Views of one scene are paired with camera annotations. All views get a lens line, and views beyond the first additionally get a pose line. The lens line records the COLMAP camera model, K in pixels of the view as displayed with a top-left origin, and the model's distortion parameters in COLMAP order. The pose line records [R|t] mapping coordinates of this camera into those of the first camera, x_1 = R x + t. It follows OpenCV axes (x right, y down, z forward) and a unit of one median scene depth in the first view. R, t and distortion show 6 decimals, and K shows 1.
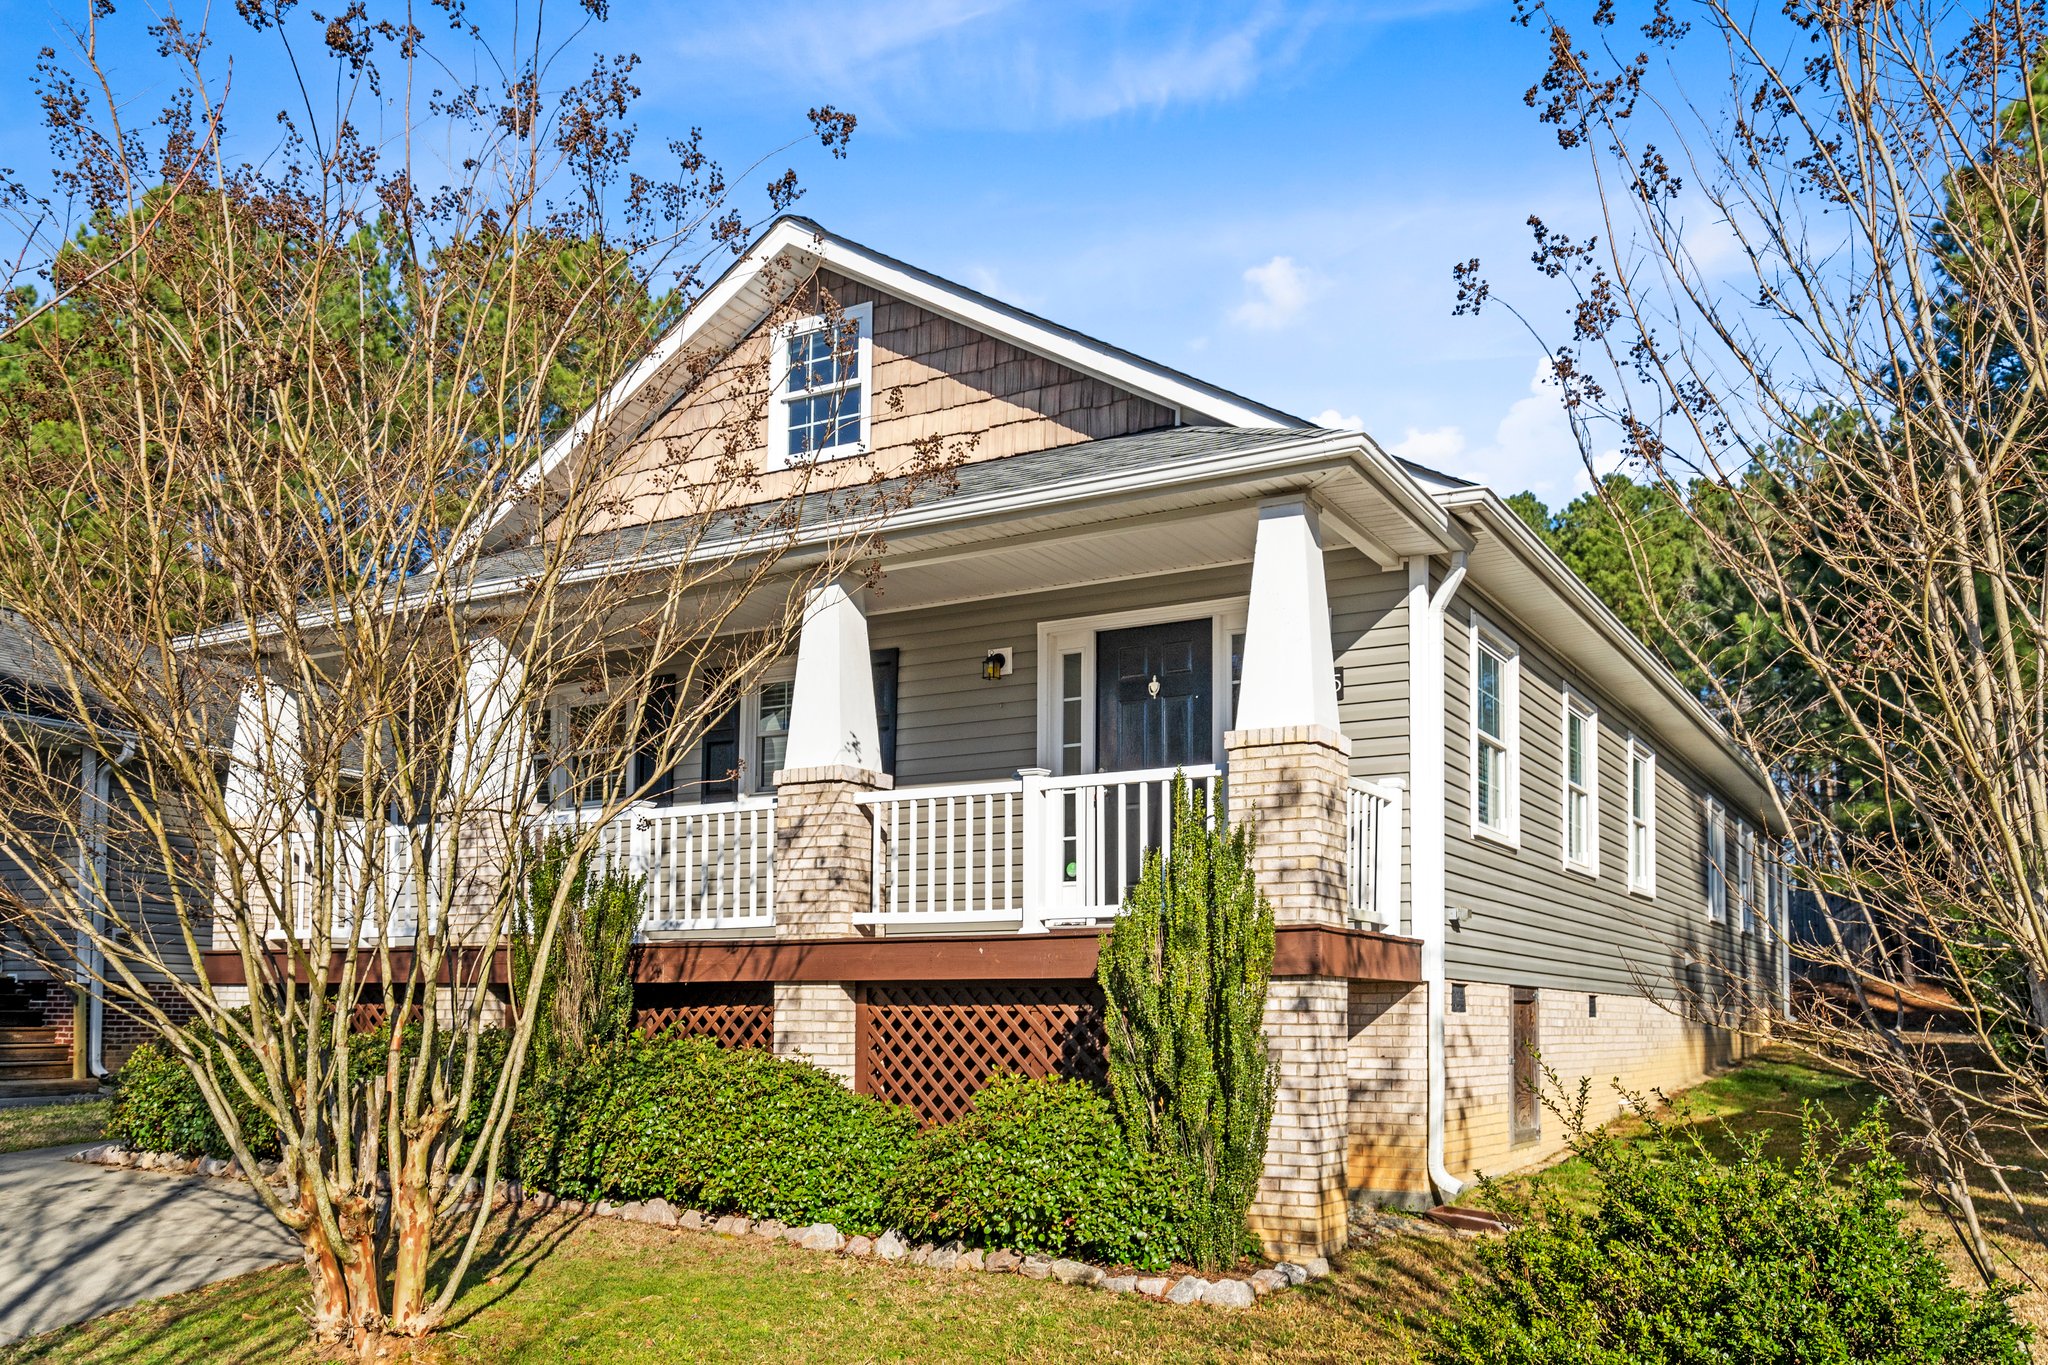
lens RADIAL K [[1694.3, 0, 1053.2], [0, 1694.3, 775.9], [0, 0, 1]] dist [-0.000900, -0.002180]
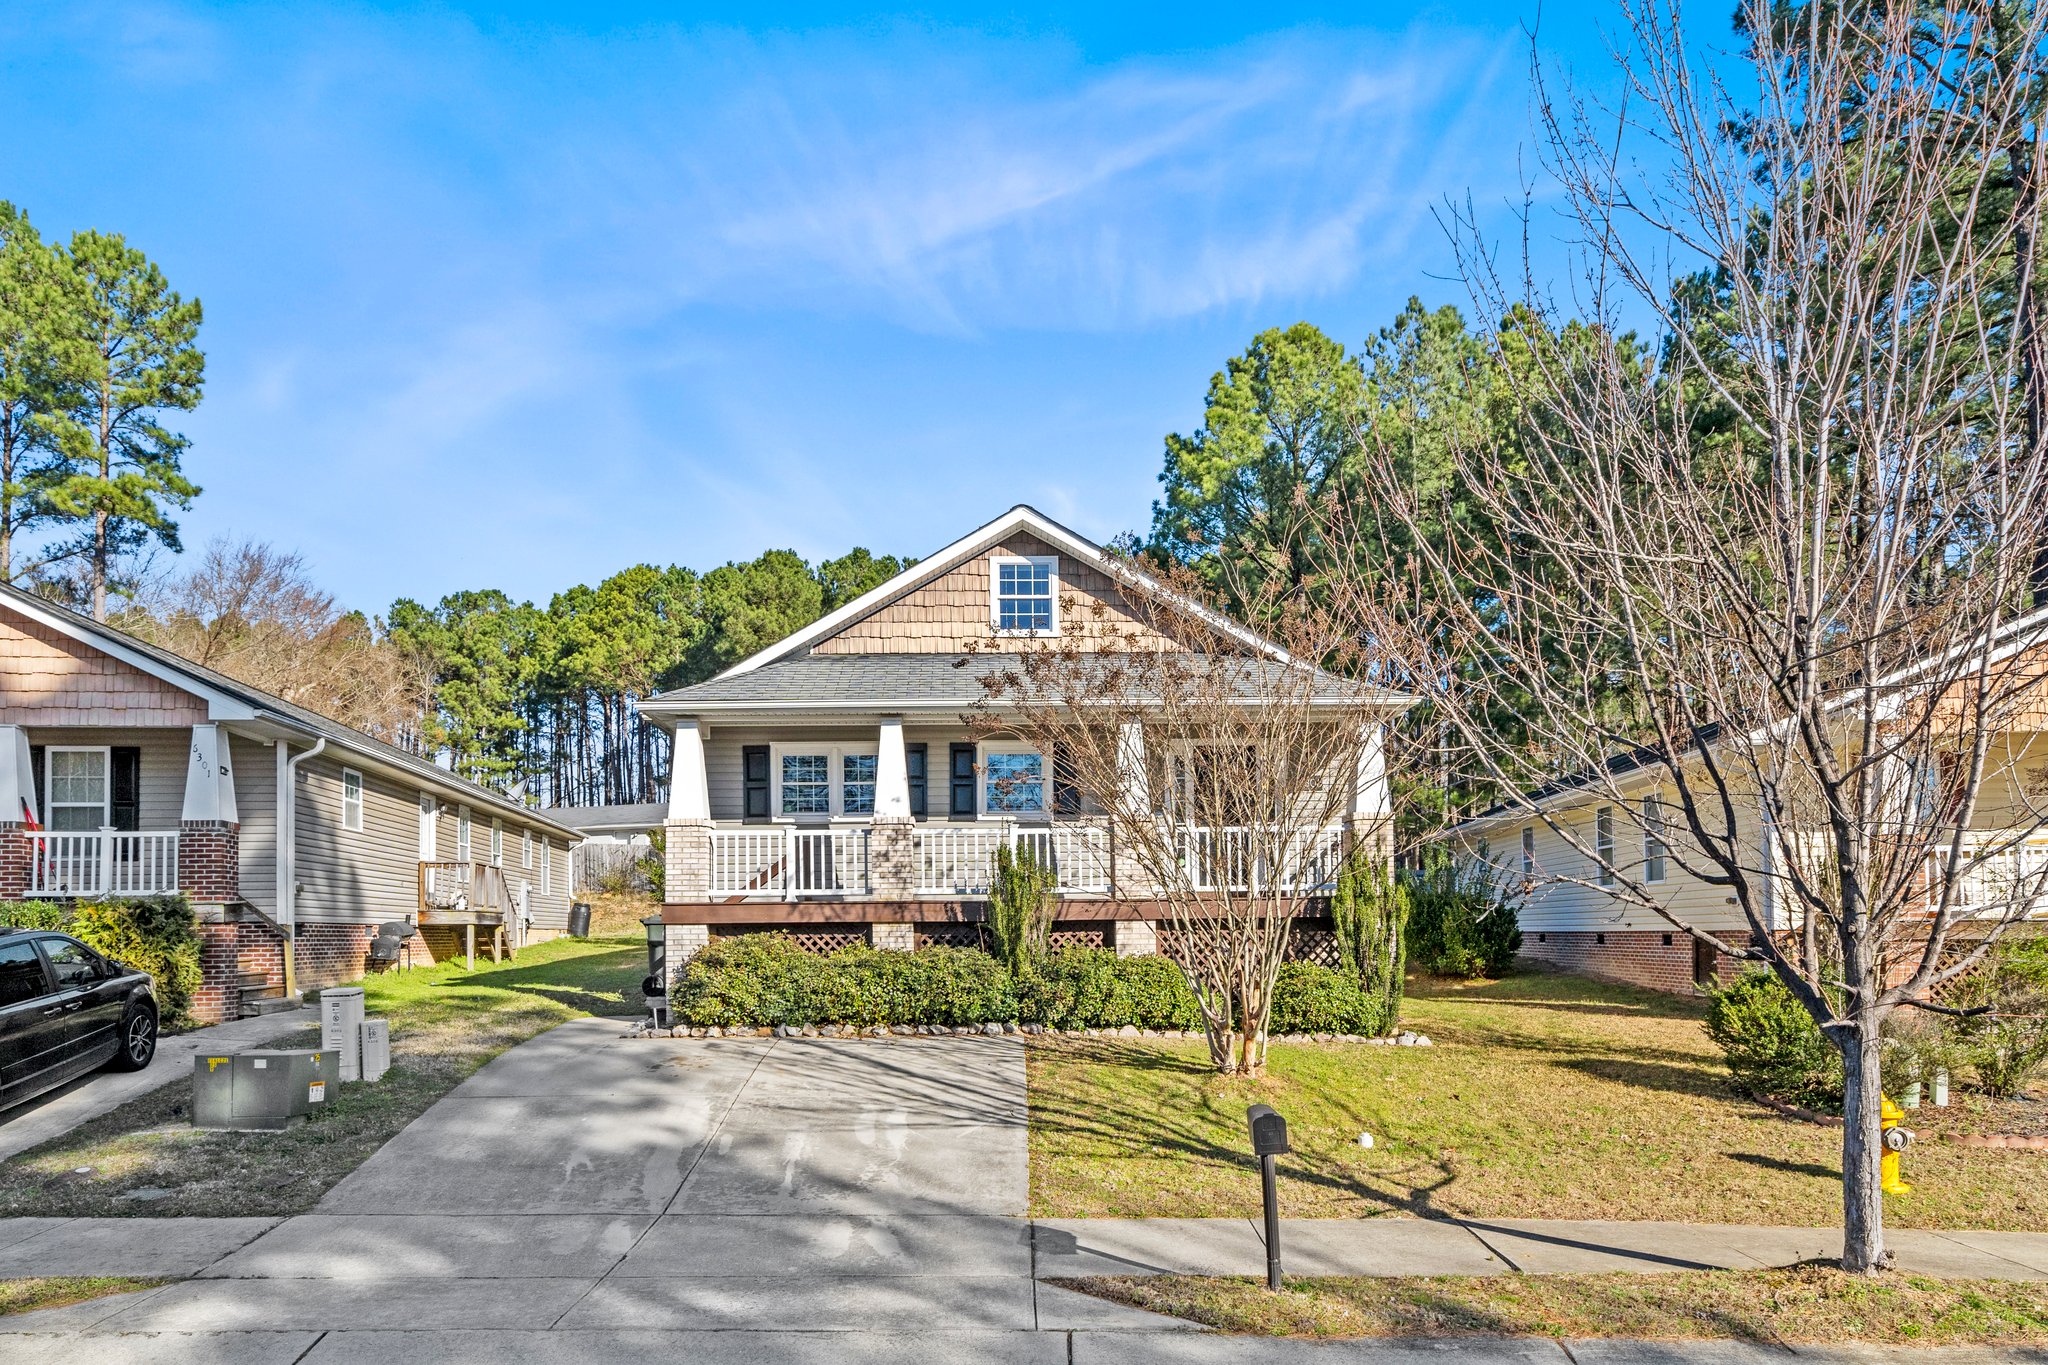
lens RADIAL K [[1341.6, 0, 1024.0], [0, 1341.6, 682.5], [0, 0, 1]] dist [0.005675, 0.001528]
pose [[0.843223, 0.089331, 0.530089, -0.925706], [-0.059725, 0.995559, -0.072767, -0.029323], [-0.534236, 0.029699, 0.844814, -0.239190]]
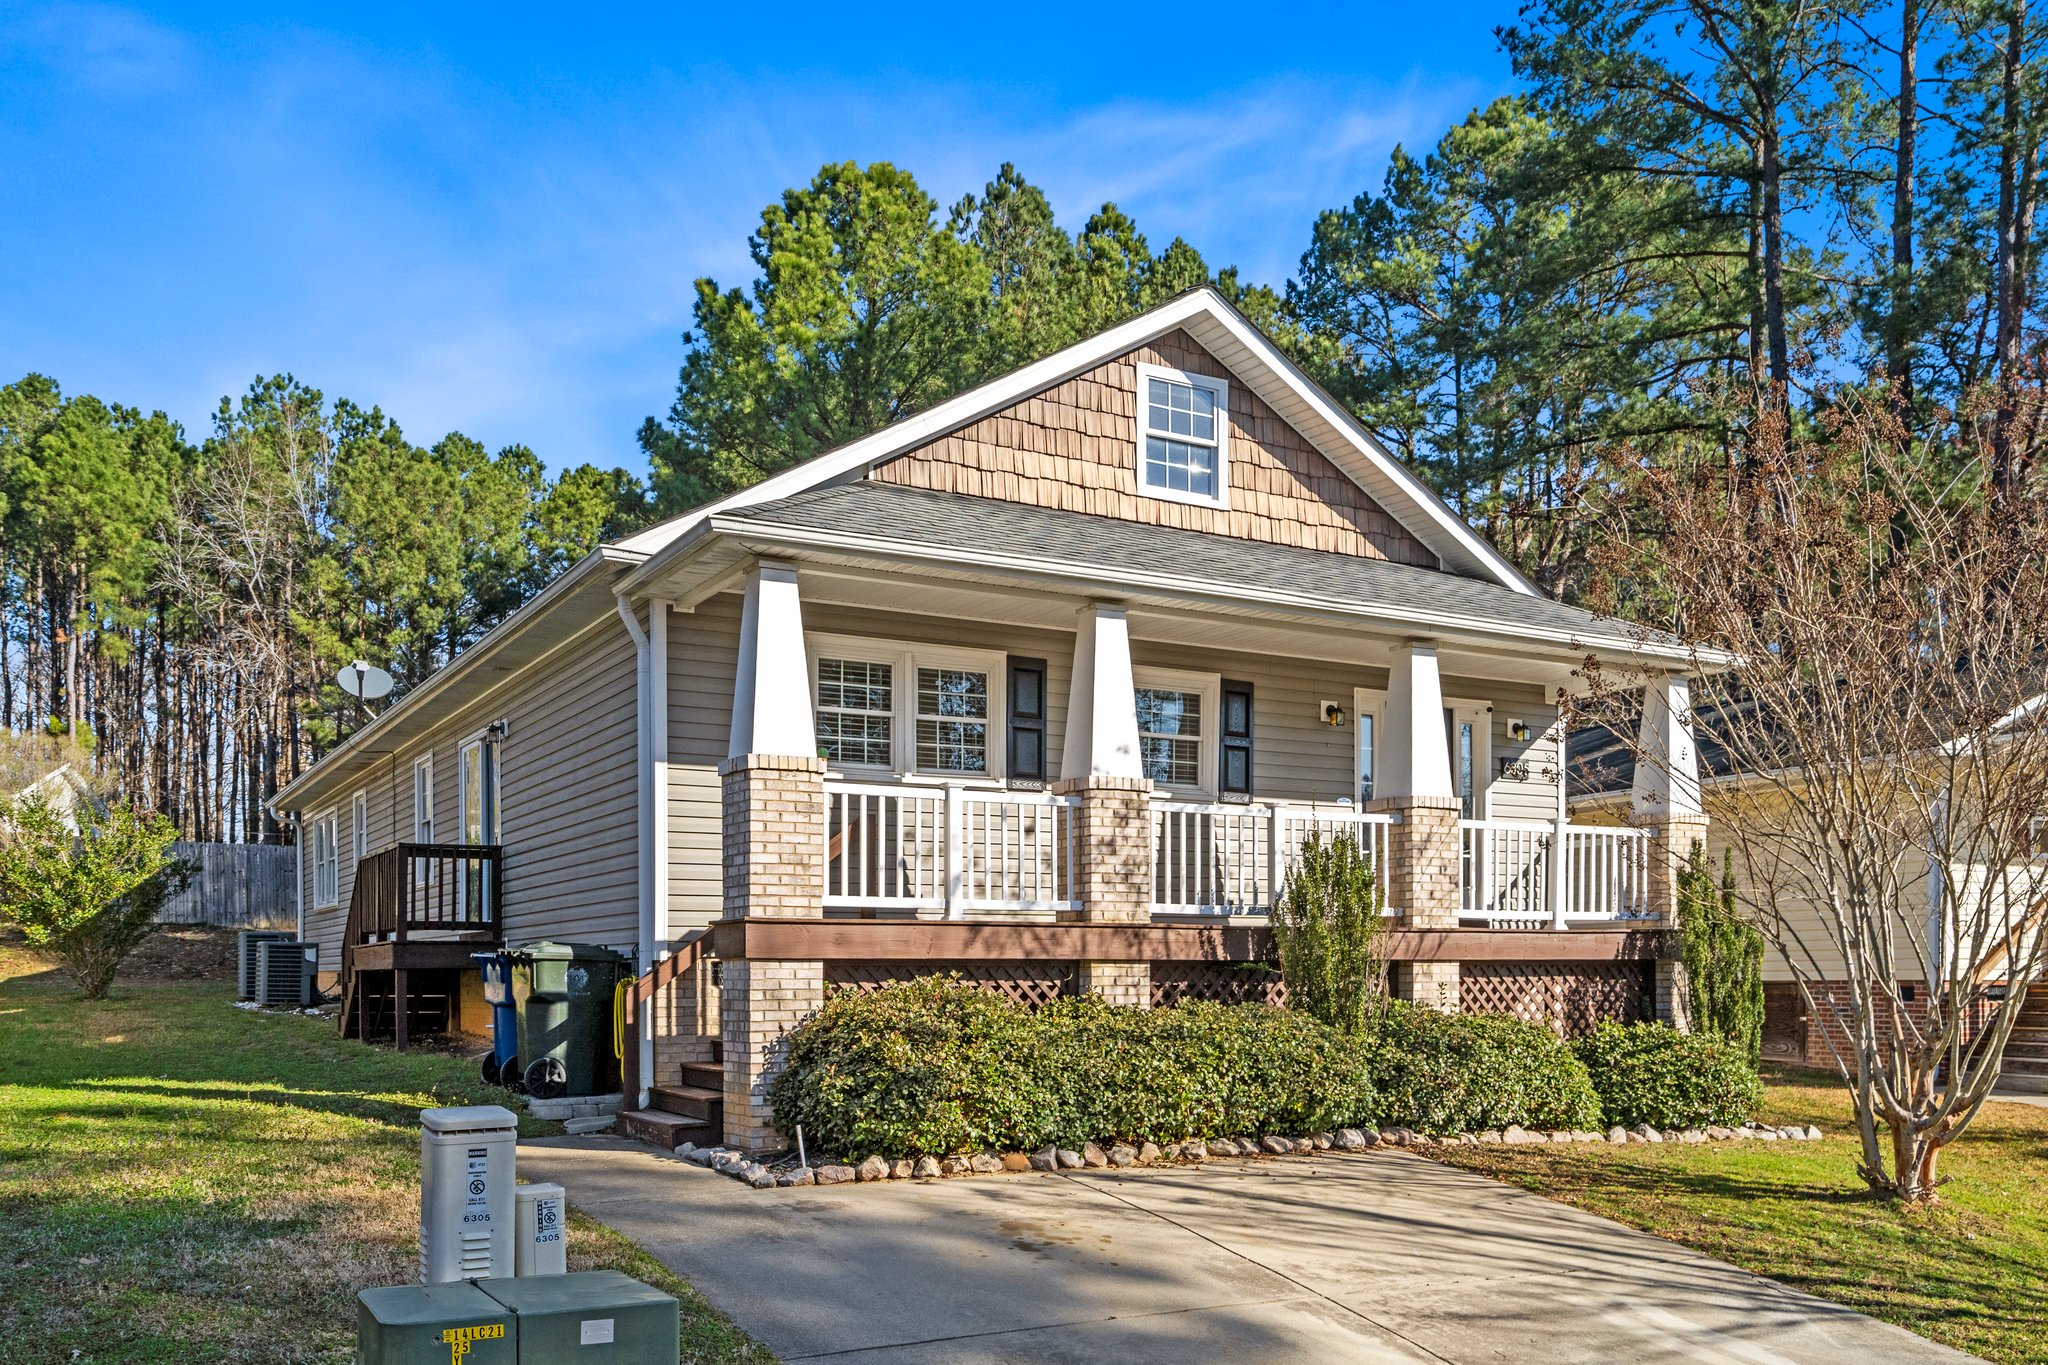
lens RADIAL K [[1694.3, 0, 1053.2], [0, 1694.3, 775.9], [0, 0, 1]] dist [-0.000900, -0.002180]
pose [[0.487840, 0.098191, 0.867393, -1.167582], [-0.111257, 0.992544, -0.049786, 0.064135], [-0.865814, -0.072216, 0.495127, 0.507550]]
